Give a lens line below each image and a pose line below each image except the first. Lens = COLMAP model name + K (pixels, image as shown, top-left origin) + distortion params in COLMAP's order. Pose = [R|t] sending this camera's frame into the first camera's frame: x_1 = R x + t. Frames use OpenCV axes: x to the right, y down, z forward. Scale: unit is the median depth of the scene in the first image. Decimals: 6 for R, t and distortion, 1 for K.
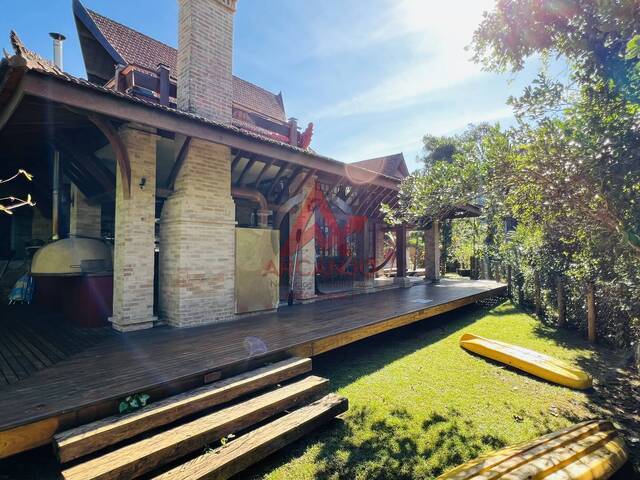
lens RADIAL K [[335.1, 0, 318.7], [0, 335.1, 240.6], [0, 0, 1]] dist [0.000358, -0.000749]
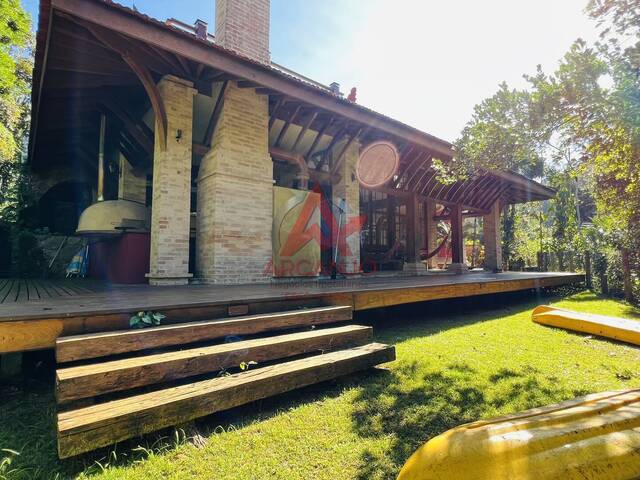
lens RADIAL K [[336.8, 0, 320.9], [0, 336.8, 240.8], [0, 0, 1]] dist [-0.004057, 0.001872]
pose [[0.990086, -0.012308, -0.139923, 0.017629], [0.007742, 0.999421, -0.033134, 0.162672], [0.140249, 0.031722, 0.989608, 0.091744]]
